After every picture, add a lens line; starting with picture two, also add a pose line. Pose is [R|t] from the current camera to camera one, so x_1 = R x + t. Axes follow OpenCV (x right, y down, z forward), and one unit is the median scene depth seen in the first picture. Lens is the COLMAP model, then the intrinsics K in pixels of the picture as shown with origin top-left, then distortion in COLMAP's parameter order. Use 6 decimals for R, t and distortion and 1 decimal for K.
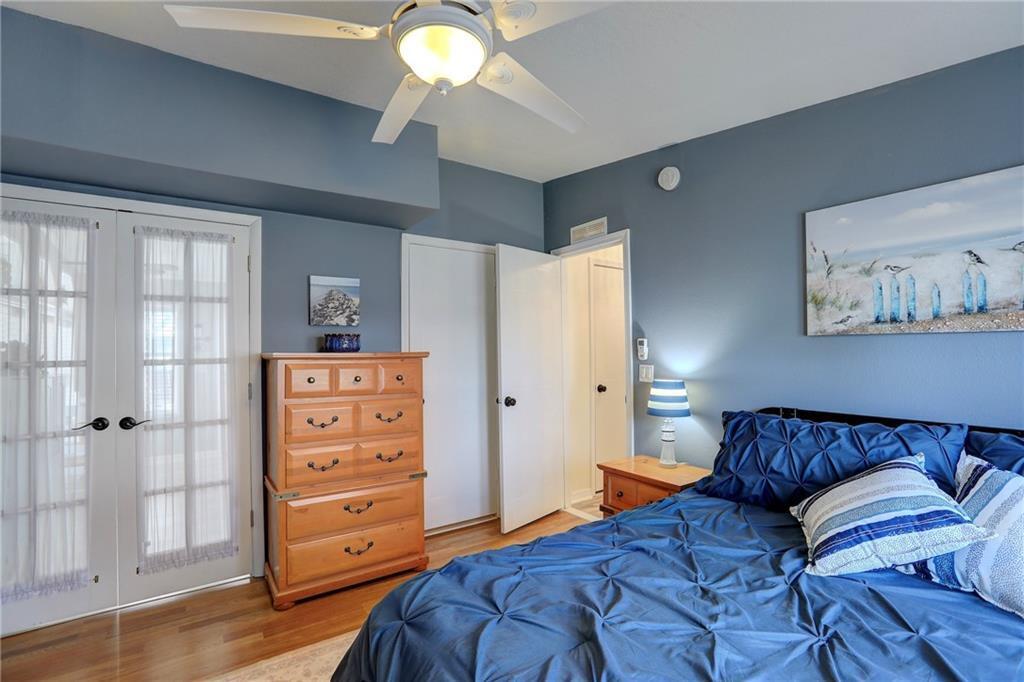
lens RADIAL K [[469.7, 0, 511.5], [0, 469.7, 342.9], [0, 0, 1]] dist [-0.022530, 0.001222]
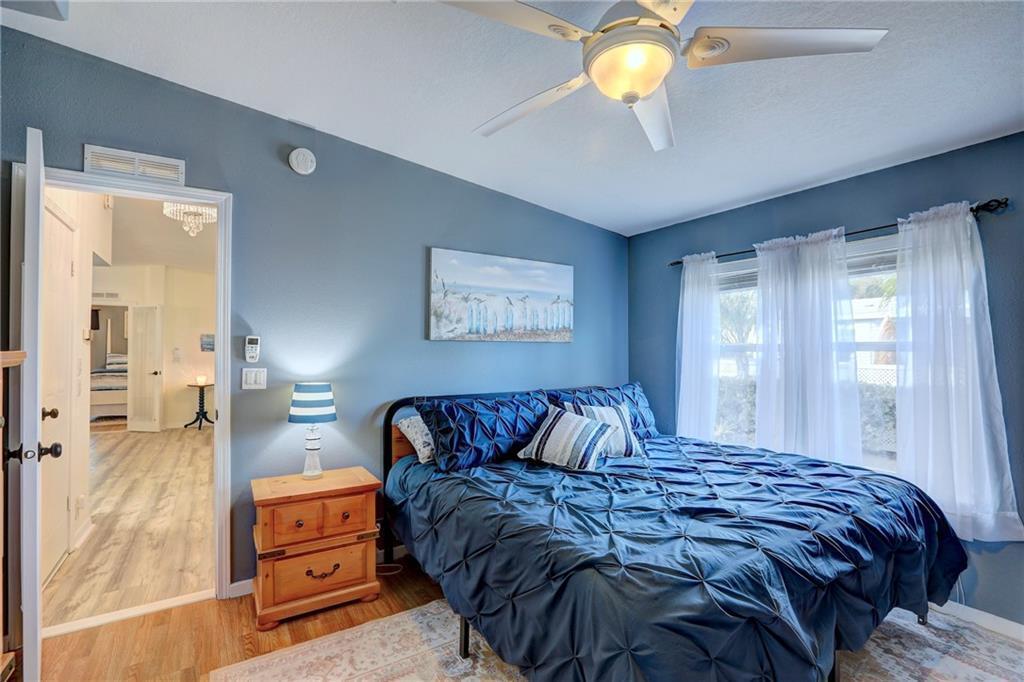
lens RADIAL K [[469.7, 0, 511.5], [0, 469.7, 342.9], [0, 0, 1]] dist [-0.022530, 0.001222]
pose [[0.064984, 0.027449, 0.997509, -0.716015], [-0.016005, 0.999522, -0.026461, 0.025434], [-0.997758, -0.014245, 0.065392, 0.716221]]
